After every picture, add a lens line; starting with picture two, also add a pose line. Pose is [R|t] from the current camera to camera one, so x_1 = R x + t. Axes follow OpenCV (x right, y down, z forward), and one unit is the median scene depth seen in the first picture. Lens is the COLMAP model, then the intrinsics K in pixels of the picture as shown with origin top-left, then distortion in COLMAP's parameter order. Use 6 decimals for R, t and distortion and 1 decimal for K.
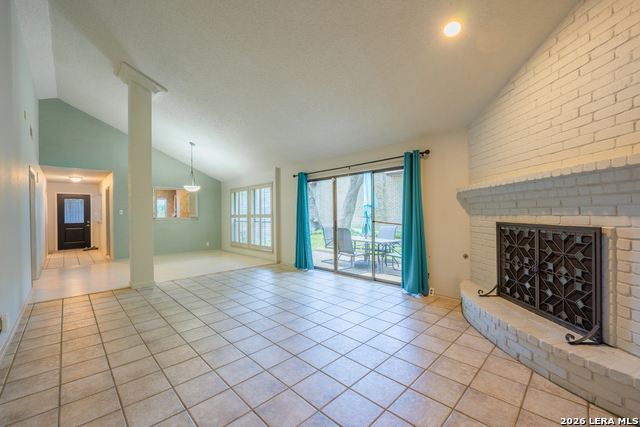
lens RADIAL K [[263.4, 0, 313.6], [0, 263.4, 214.5], [0, 0, 1]] dist [-0.006991, -0.000195]
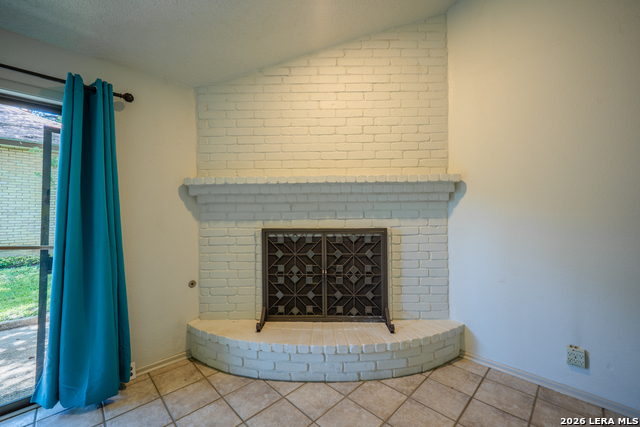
lens RADIAL K [[255.4, 0, 321.1], [0, 255.4, 214.9], [0, 0, 1]] dist [0.015479, -0.000167]
pose [[-0.004157, 0.016875, 0.999849, -0.085799], [0.012493, 0.999780, -0.016822, 0.002132], [-0.999913, 0.012422, -0.004367, 0.888120]]
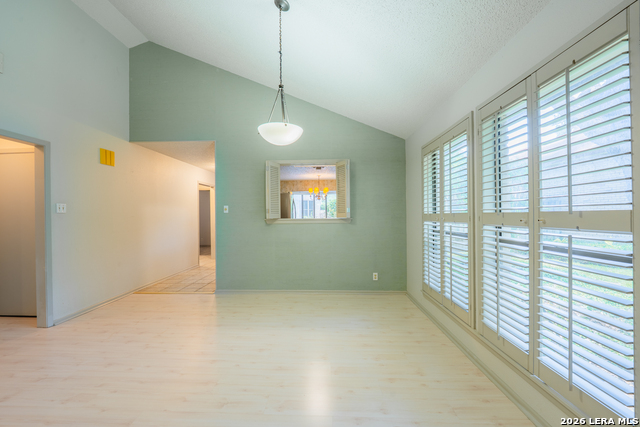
lens RADIAL K [[263.4, 0, 313.6], [0, 263.4, 214.5], [0, 0, 1]] dist [-0.006991, -0.000195]
pose [[0.689015, 0.002746, -0.724742, -0.453965], [0.001955, 0.999982, 0.005647, -0.000210], [0.724744, -0.005308, 0.688997, 1.921625]]
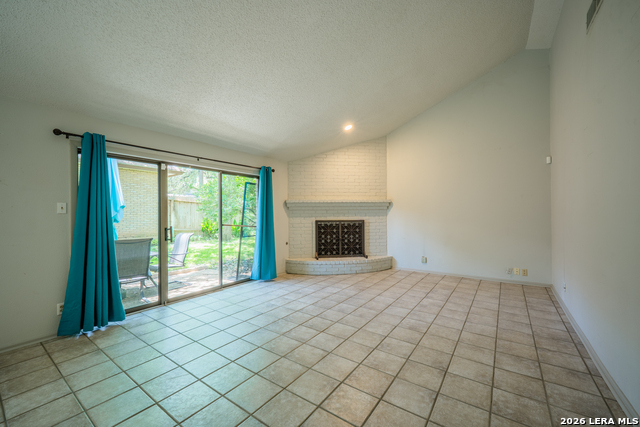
lens RADIAL K [[256.7, 0, 317.2], [0, 256.7, 214.7], [0, 0, 1]] dist [-0.000289, -0.000158]
pose [[-0.176342, 0.013751, 0.984233, -1.269197], [0.013893, 0.999838, -0.011479, 0.009356], [-0.984231, 0.011650, -0.176505, 1.425453]]
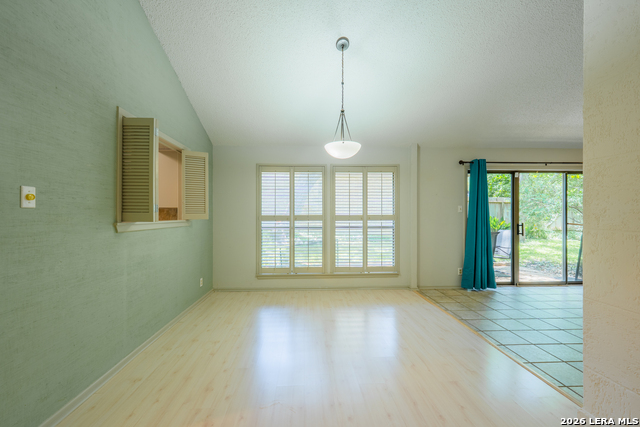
lens RADIAL K [[255.4, 0, 321.1], [0, 255.4, 214.9], [0, 0, 1]] dist [0.015479, -0.000167]
pose [[0.652687, 0.010442, 0.757556, -1.892790], [-0.004972, 0.999943, -0.009499, 0.013870], [-0.757612, 0.002433, 0.652701, 1.836475]]
